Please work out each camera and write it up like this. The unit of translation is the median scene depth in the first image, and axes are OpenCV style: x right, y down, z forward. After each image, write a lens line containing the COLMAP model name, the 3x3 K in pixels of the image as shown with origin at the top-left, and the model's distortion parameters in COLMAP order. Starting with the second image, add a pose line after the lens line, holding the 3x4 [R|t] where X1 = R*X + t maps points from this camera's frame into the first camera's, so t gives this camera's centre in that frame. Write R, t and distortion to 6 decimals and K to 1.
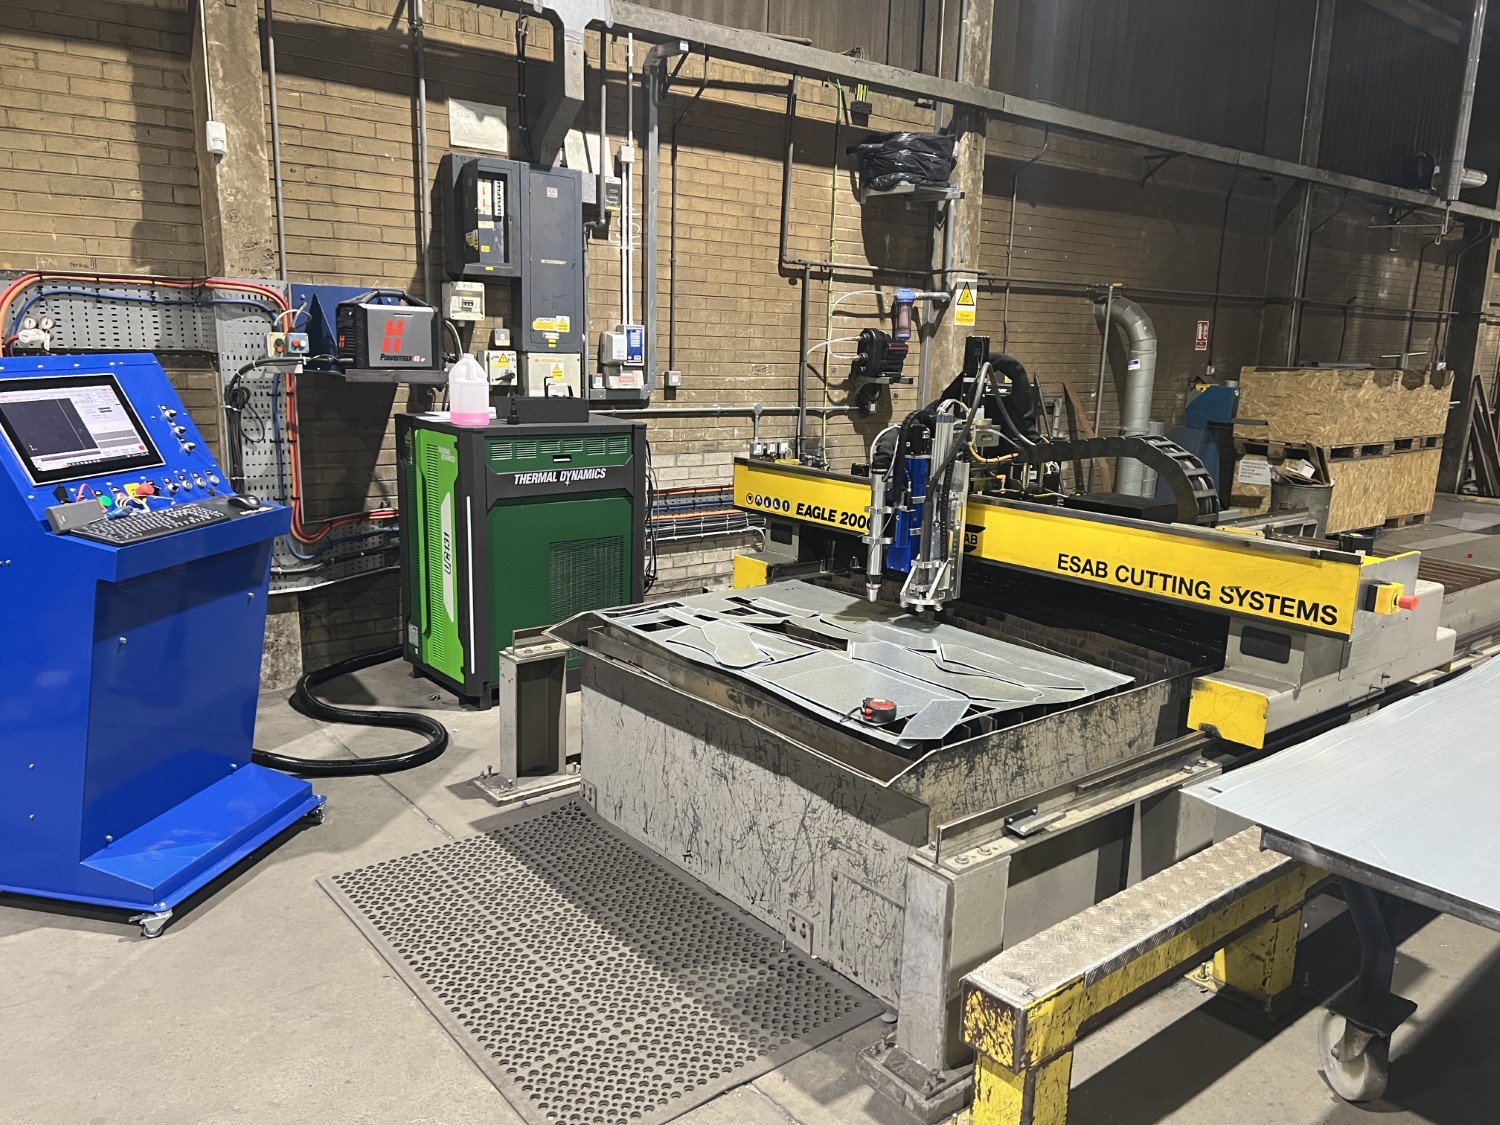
lens RADIAL K [[1133.3, 0, 749.0], [0, 1133.3, 577.0], [0, 0, 1]] dist [0.052226, -0.059381]
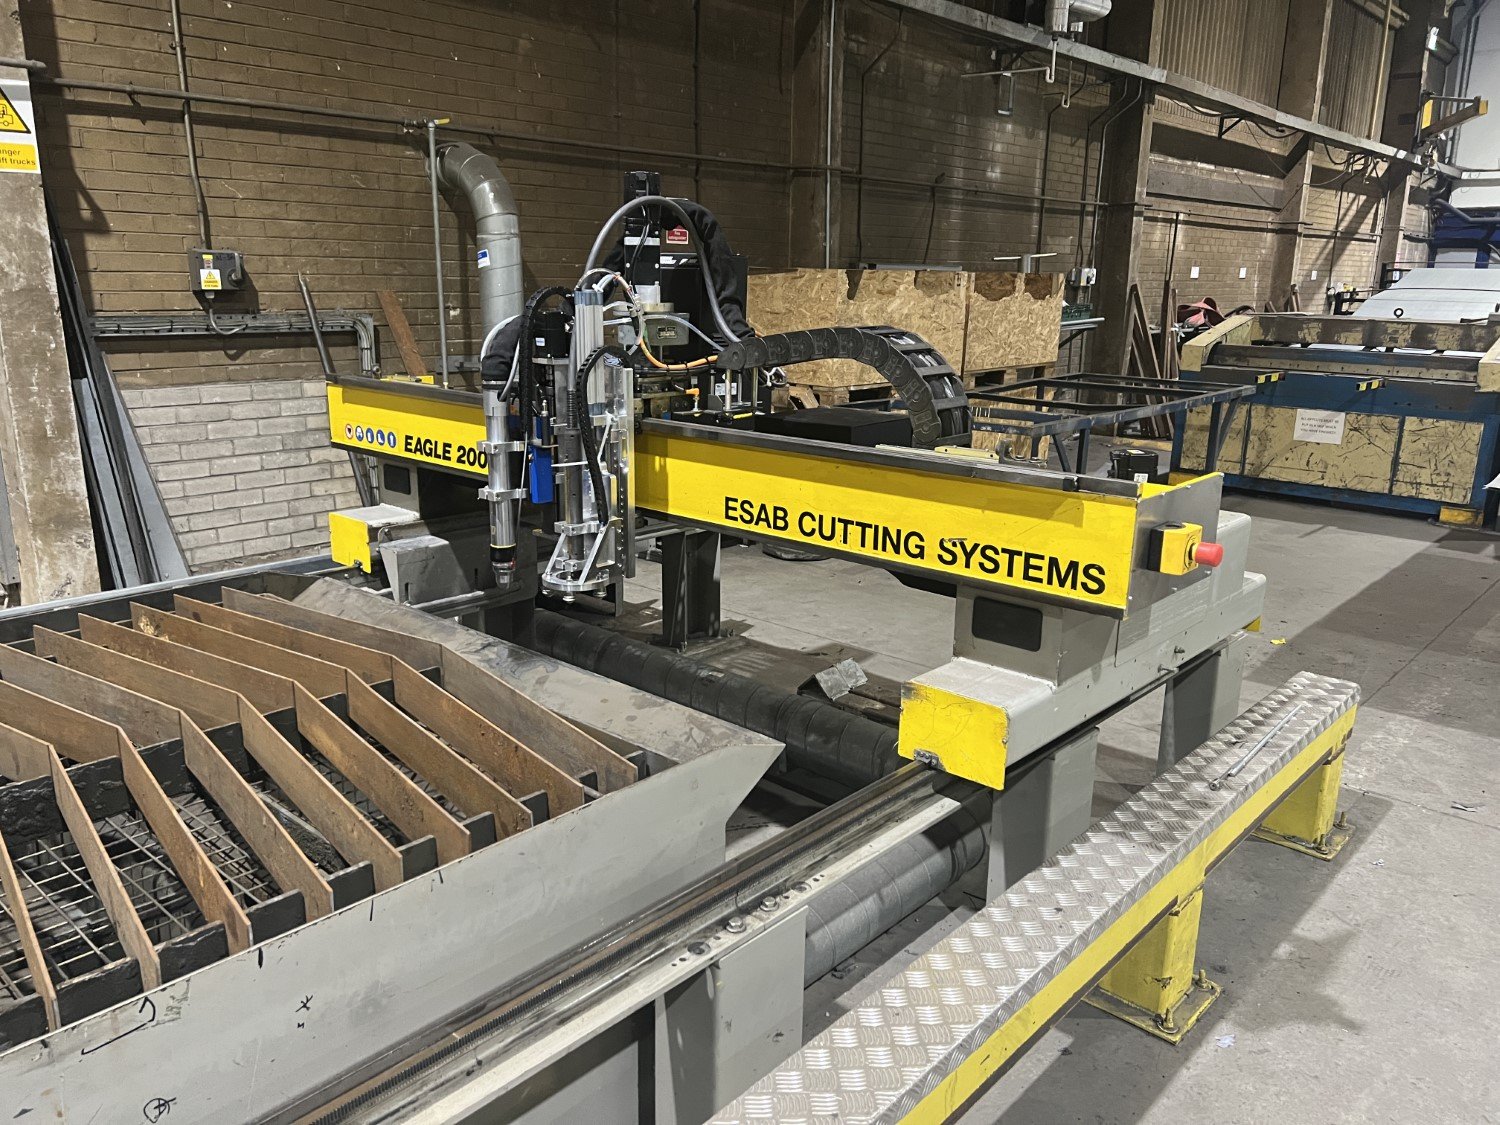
lens RADIAL K [[1133.3, 0, 749.0], [0, 1133.3, 577.0], [0, 0, 1]] dist [0.052226, -0.059381]
pose [[0.988321, -0.052409, 0.143094, 0.560052], [0.044675, 0.997389, 0.056741, -0.069699], [-0.145694, -0.049685, 0.988081, 0.560286]]
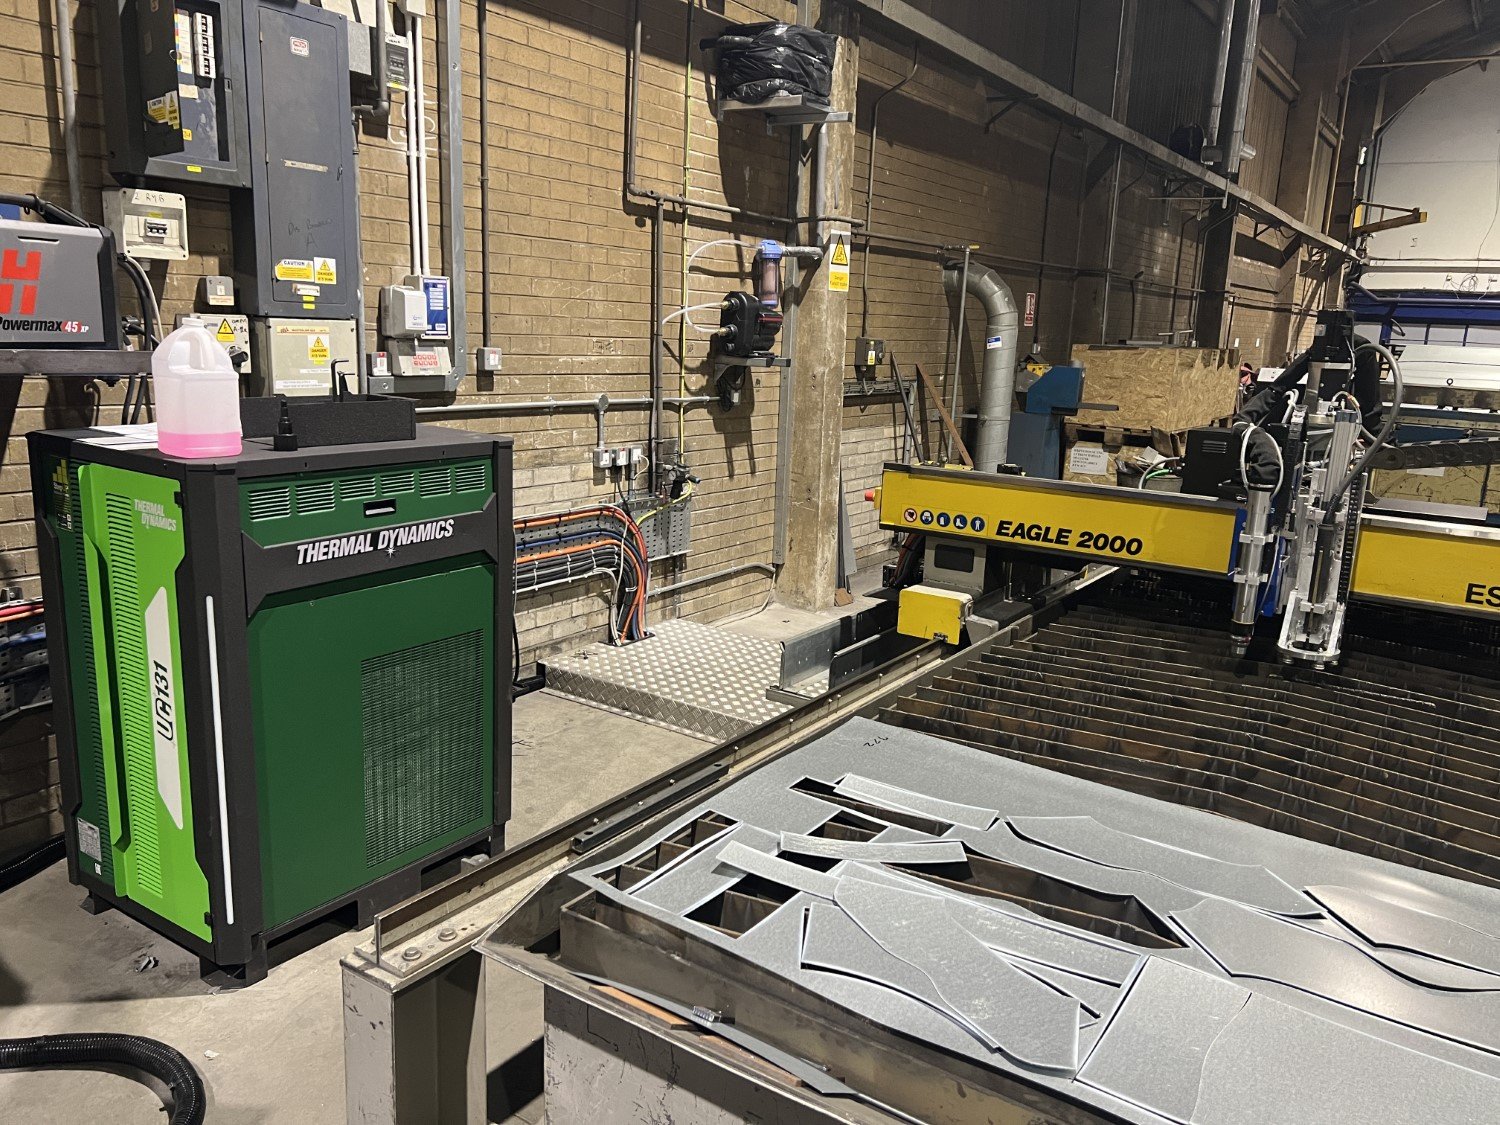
lens RADIAL K [[1132.5, 0, 761.0], [0, 1132.5, 567.7], [0, 0, 1]] dist [0.048600, -0.054216]
pose [[0.955379, -0.053976, 0.290410, -0.125983], [0.049776, 0.998522, 0.021834, -0.065870], [-0.291159, -0.006404, 0.956653, 0.347030]]
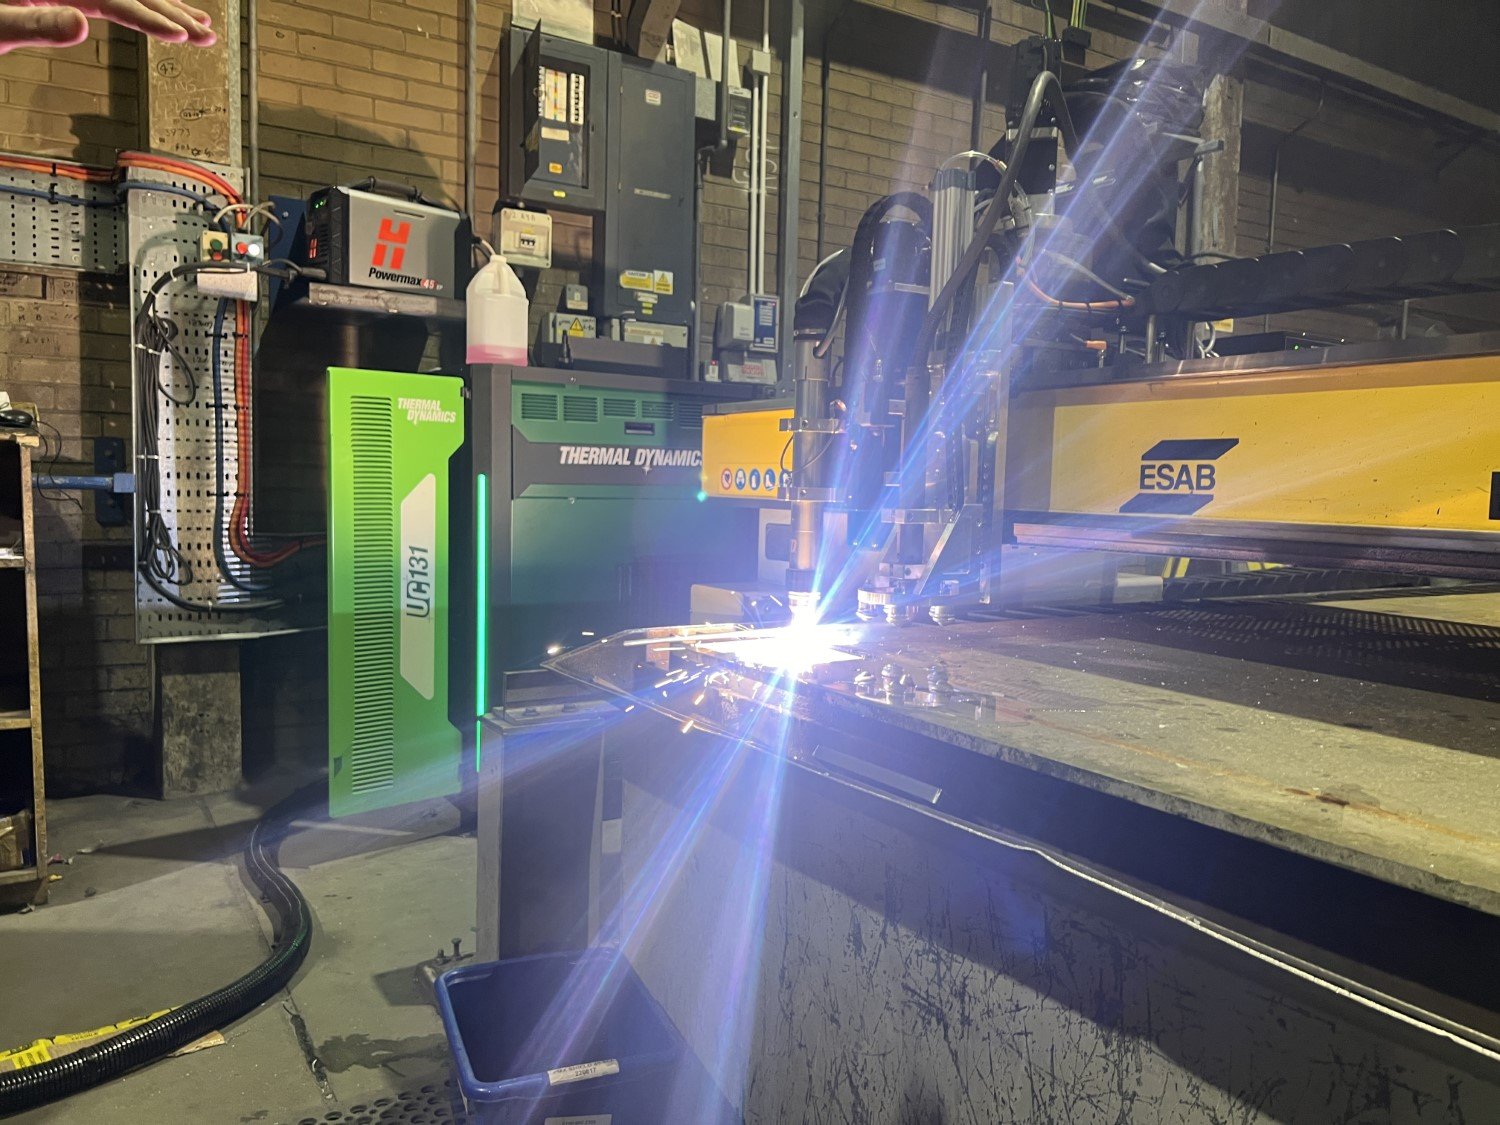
lens RADIAL K [[1132.4, 0, 745.2], [0, 1132.4, 565.2], [0, 0, 1]] dist [0.053251, -0.060973]
pose [[0.991471, 0.005386, -0.130215, -0.020759], [-0.023472, 0.990188, -0.137757, 0.046128], [0.128195, 0.139639, 0.981869, 0.337032]]
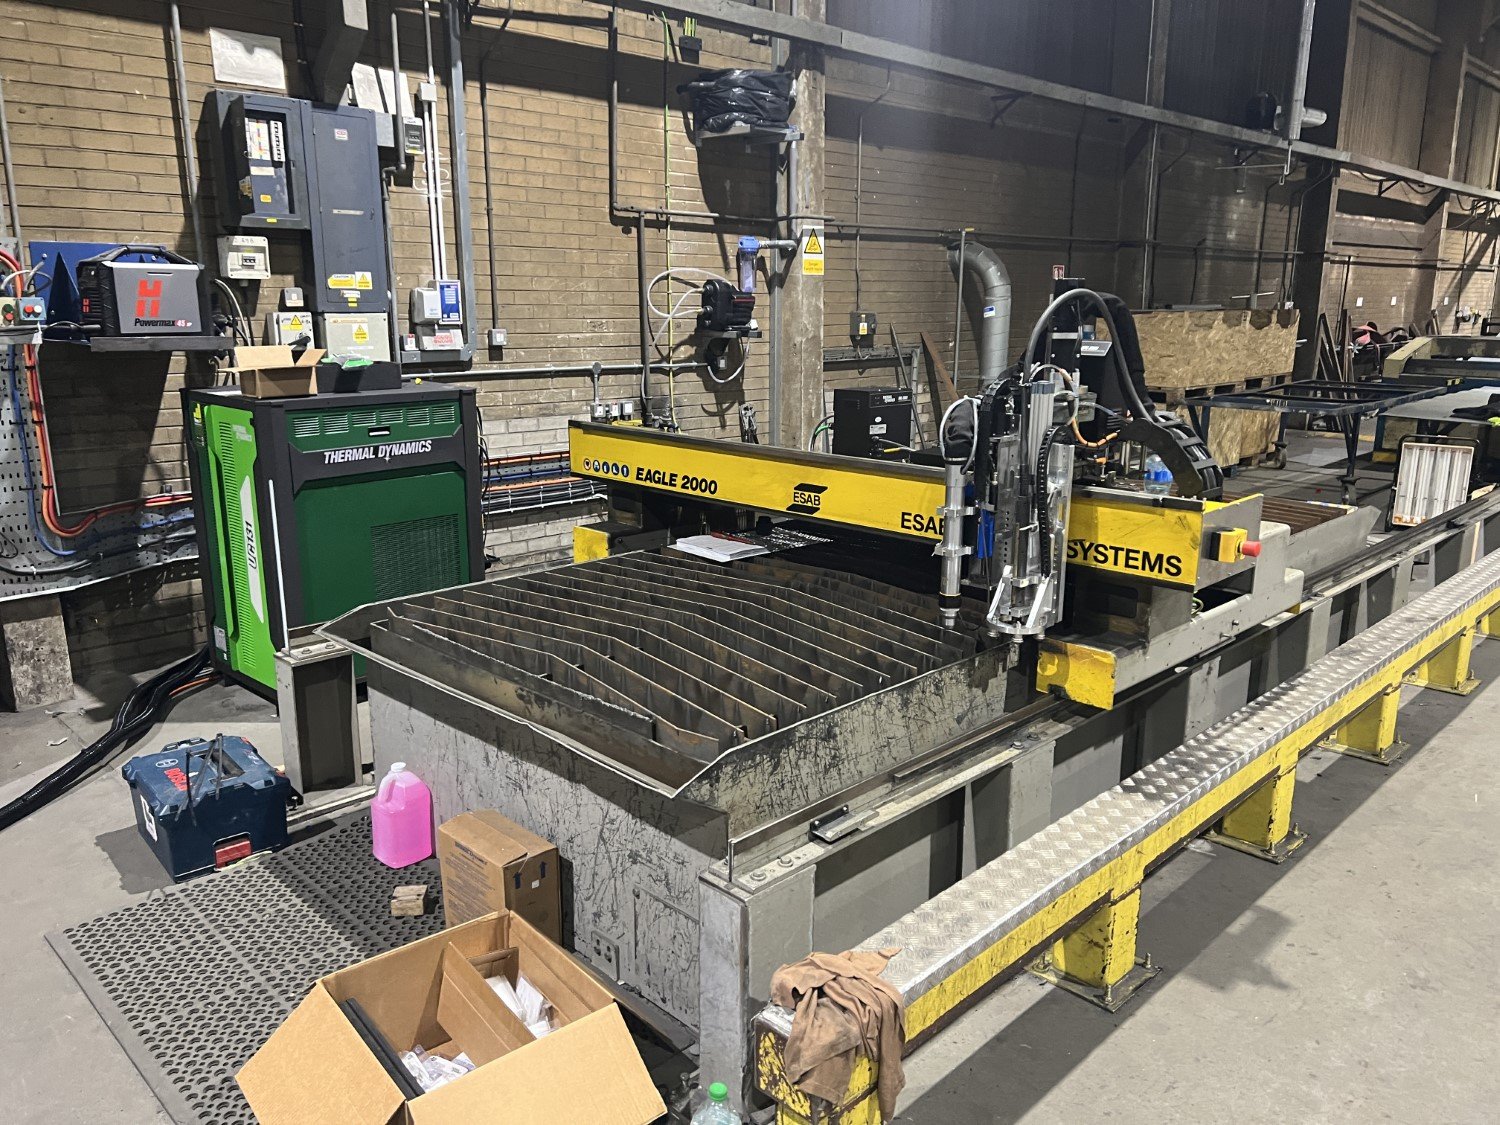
lens RADIAL K [[1132.5, 0, 761.0], [0, 1132.5, 567.7], [0, 0, 1]] dist [0.048600, -0.054216]
pose [[0.993831, -0.049212, 0.099388, 0.048909], [0.046361, 0.998450, 0.030795, -0.007279], [-0.100749, -0.025997, 0.994572, 0.057048]]
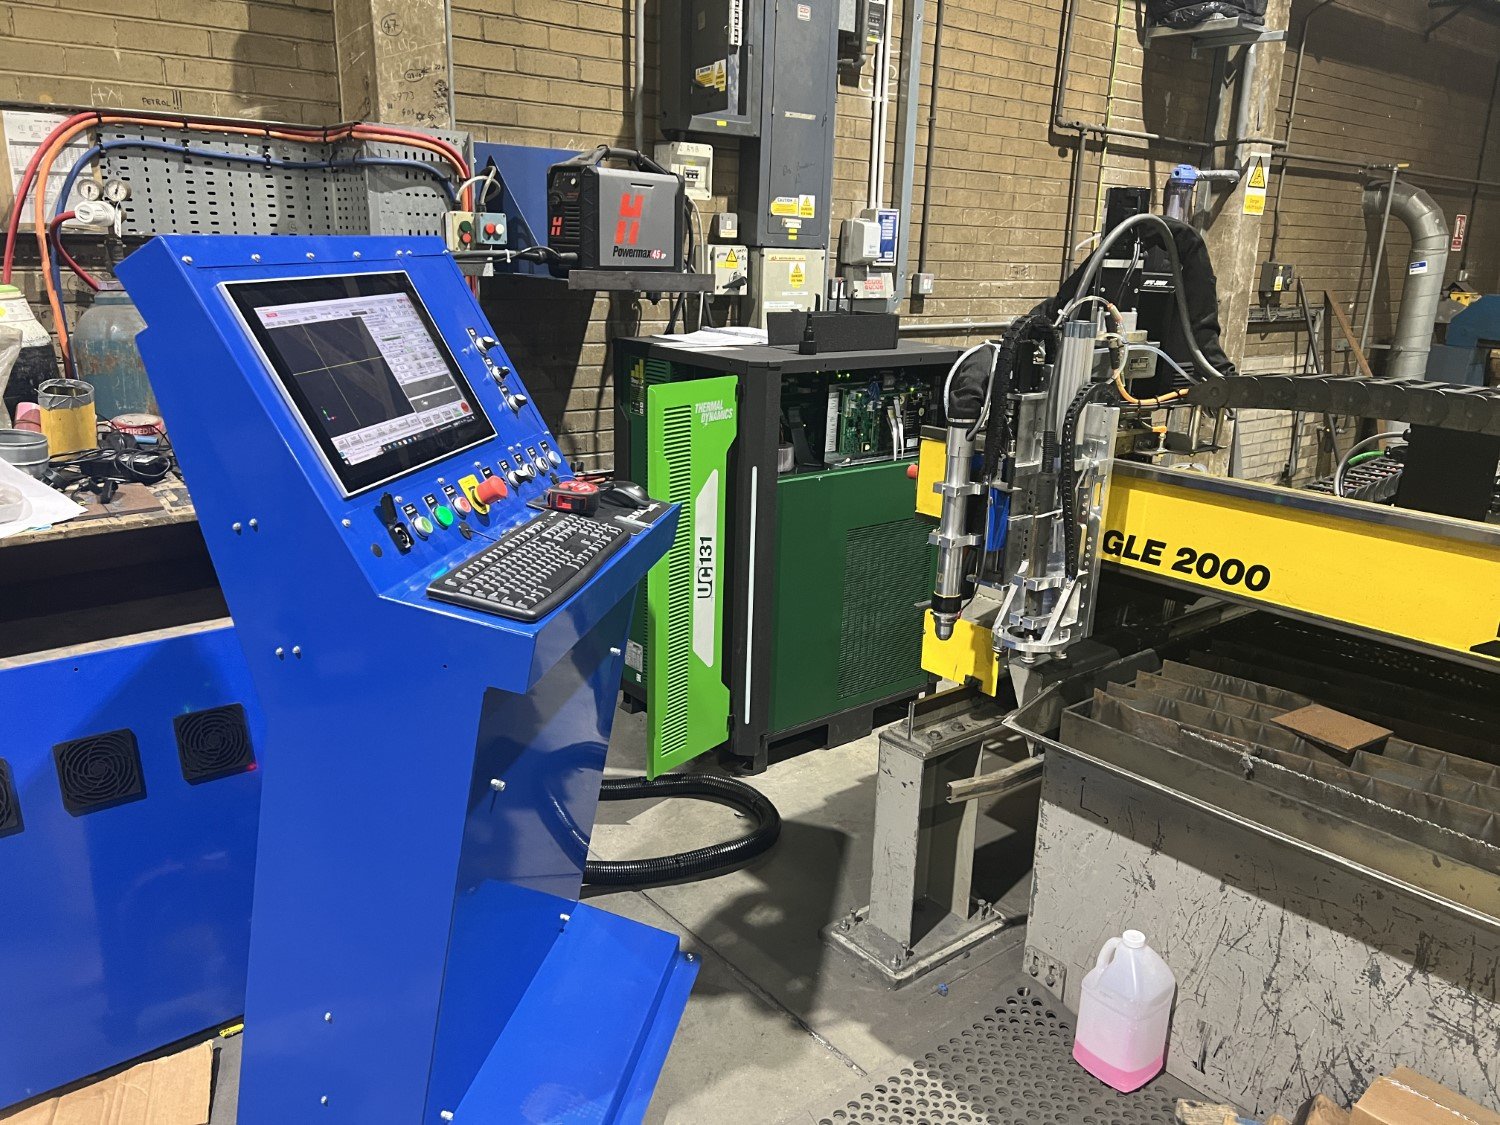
lens RADIAL K [[1132.4, 0, 745.2], [0, 1132.4, 565.2], [0, 0, 1]] dist [0.053251, -0.060973]
pose [[0.999995, -0.001511, 0.002719, -0.202770], [0.001331, 0.997888, 0.064938, -0.044448], [-0.002811, -0.064934, 0.997886, 0.272372]]
